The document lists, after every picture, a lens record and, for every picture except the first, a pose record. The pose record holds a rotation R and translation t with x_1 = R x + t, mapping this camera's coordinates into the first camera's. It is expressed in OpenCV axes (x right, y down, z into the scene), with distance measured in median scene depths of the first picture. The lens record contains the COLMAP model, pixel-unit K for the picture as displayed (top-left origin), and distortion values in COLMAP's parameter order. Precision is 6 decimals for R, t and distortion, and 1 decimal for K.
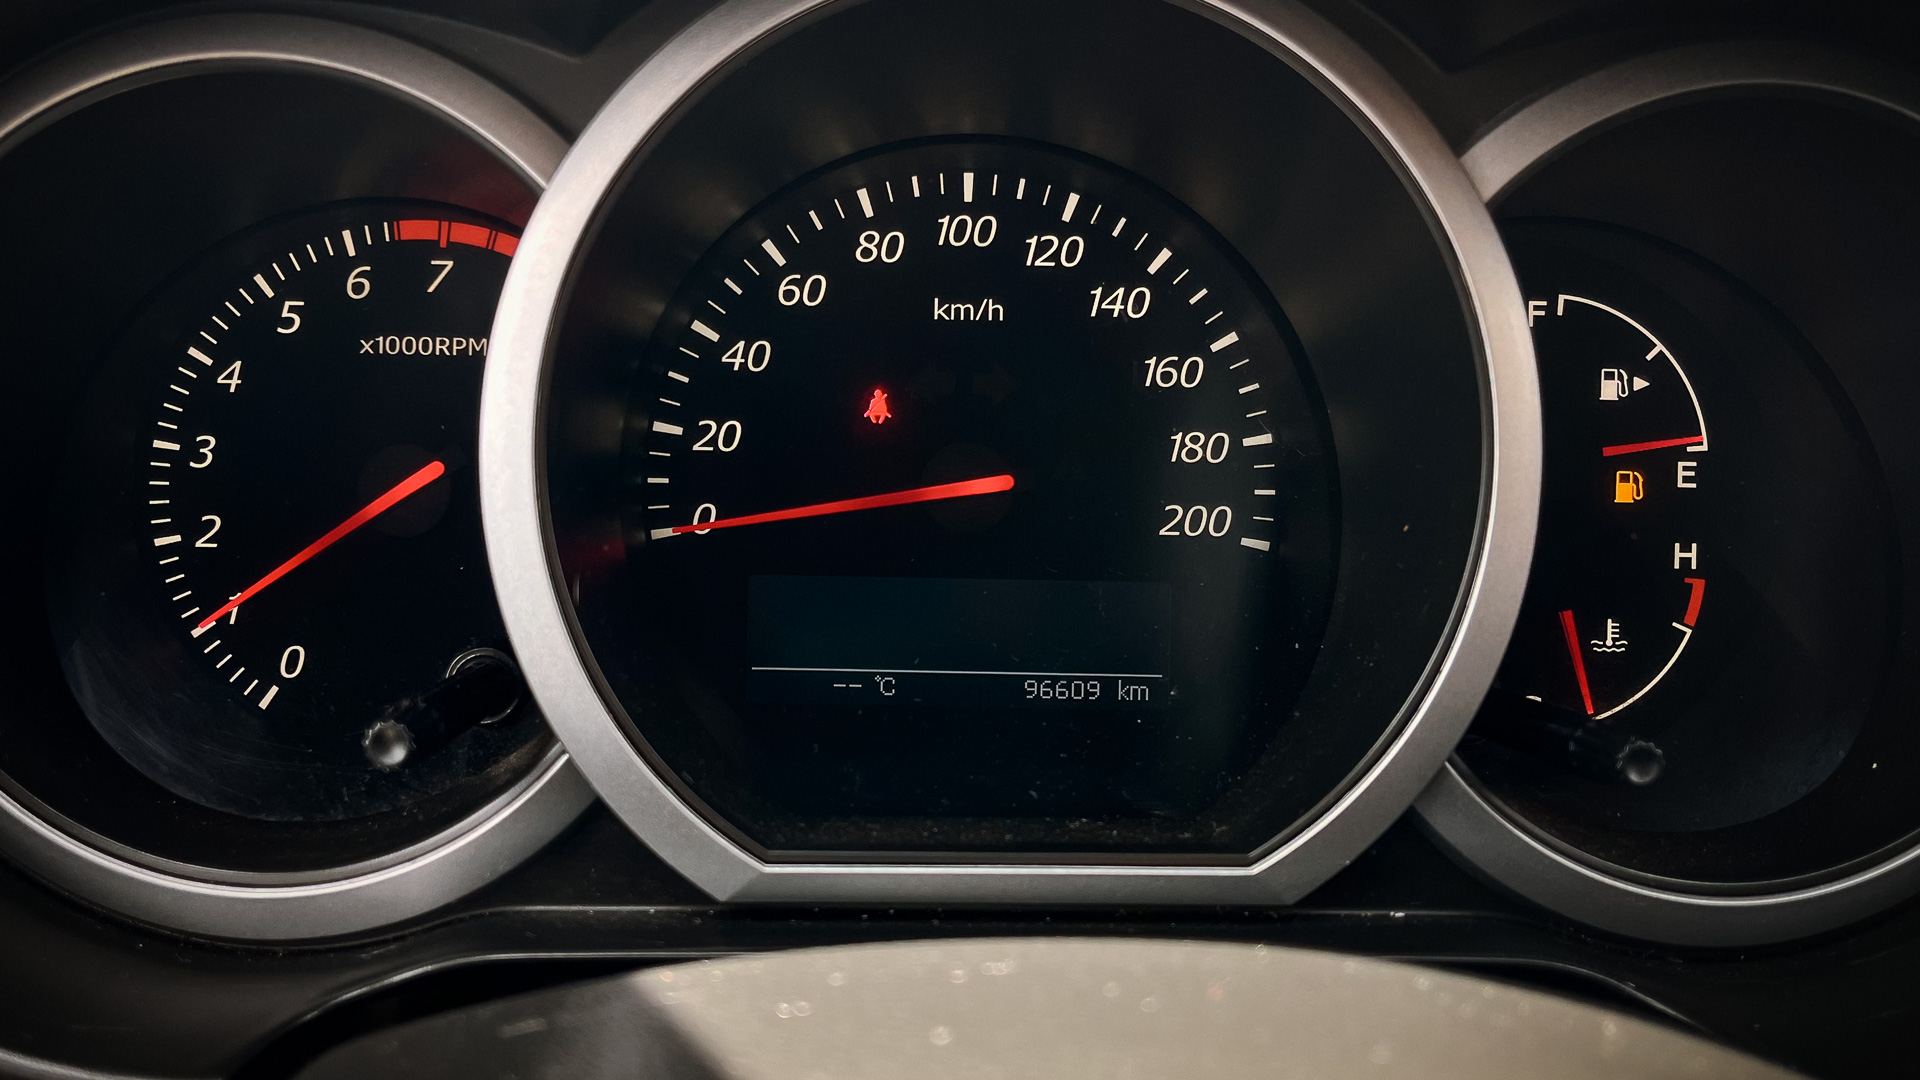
lens RADIAL K [[1487.8, 0, 963.6], [0, 1487.8, 539.0], [0, 0, 1]] dist [-0.004193, -0.013213]
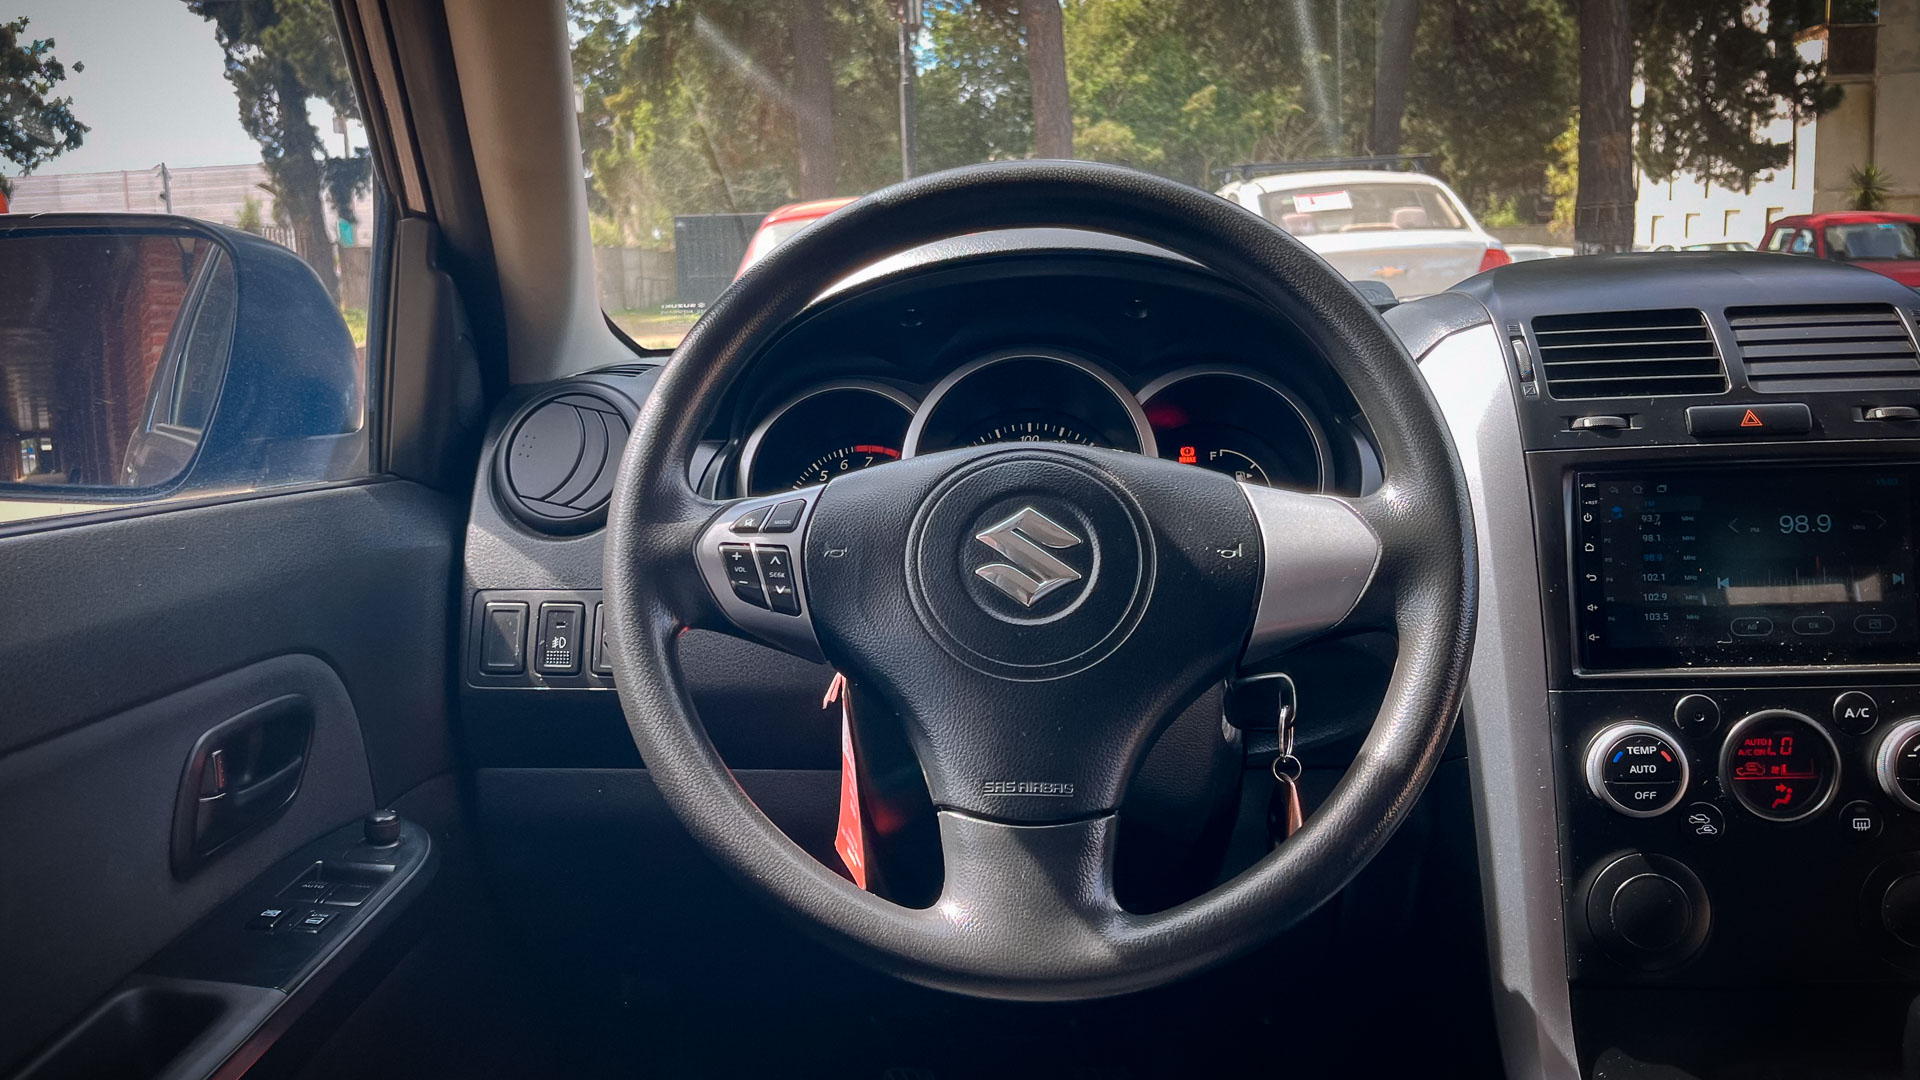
lens RADIAL K [[1570.6, 0, 952.0], [0, 1570.6, 546.1], [0, 0, 1]] dist [0.007165, -0.019459]
pose [[0.987903, -0.046613, -0.147901, 0.329388], [0.004880, 0.962627, -0.270788, 0.932338], [0.154996, 0.266790, 0.951209, -2.192360]]
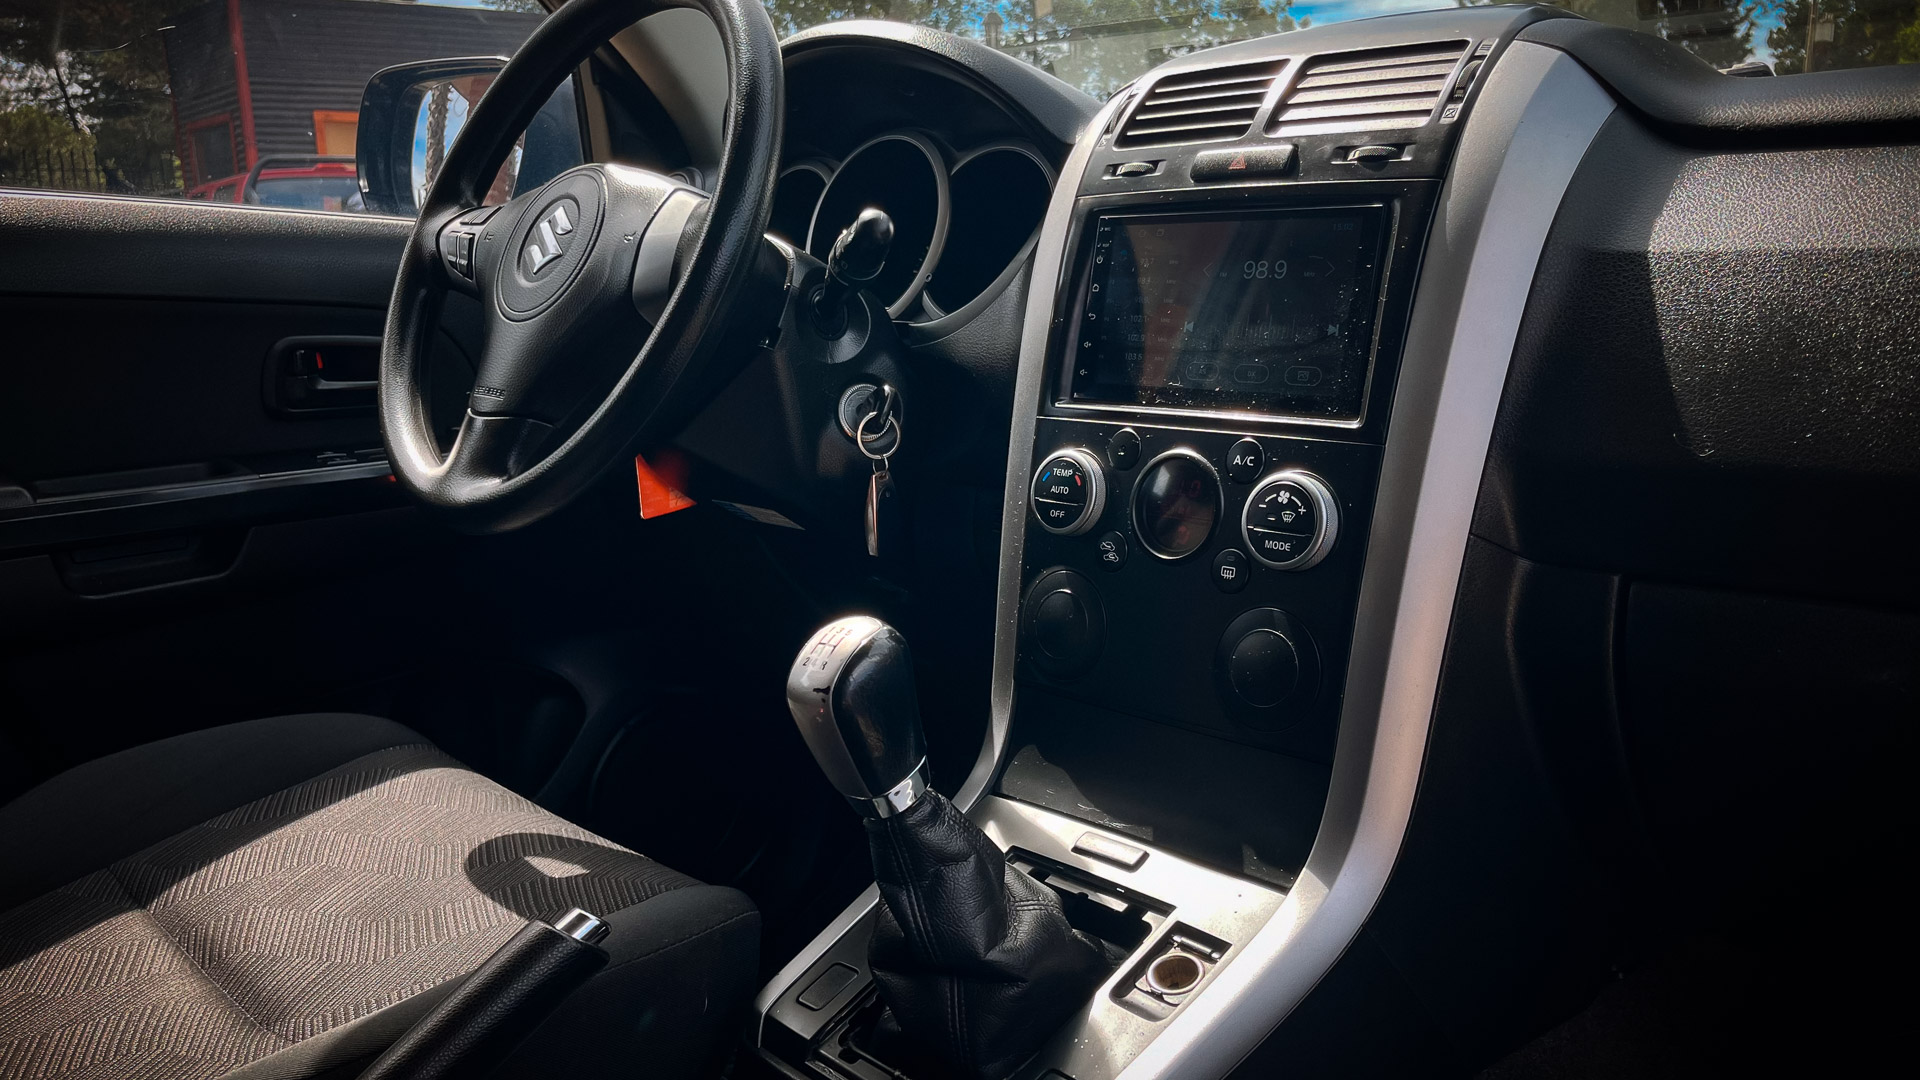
lens RADIAL K [[1487.8, 0, 959.3], [0, 1487.8, 557.4], [0, 0, 1]] dist [-0.004193, -0.013213]
pose [[0.671744, 0.109660, -0.732622, 2.872183], [-0.276344, 0.954687, -0.110482, 1.044118], [0.687309, 0.276671, 0.671610, -1.306945]]
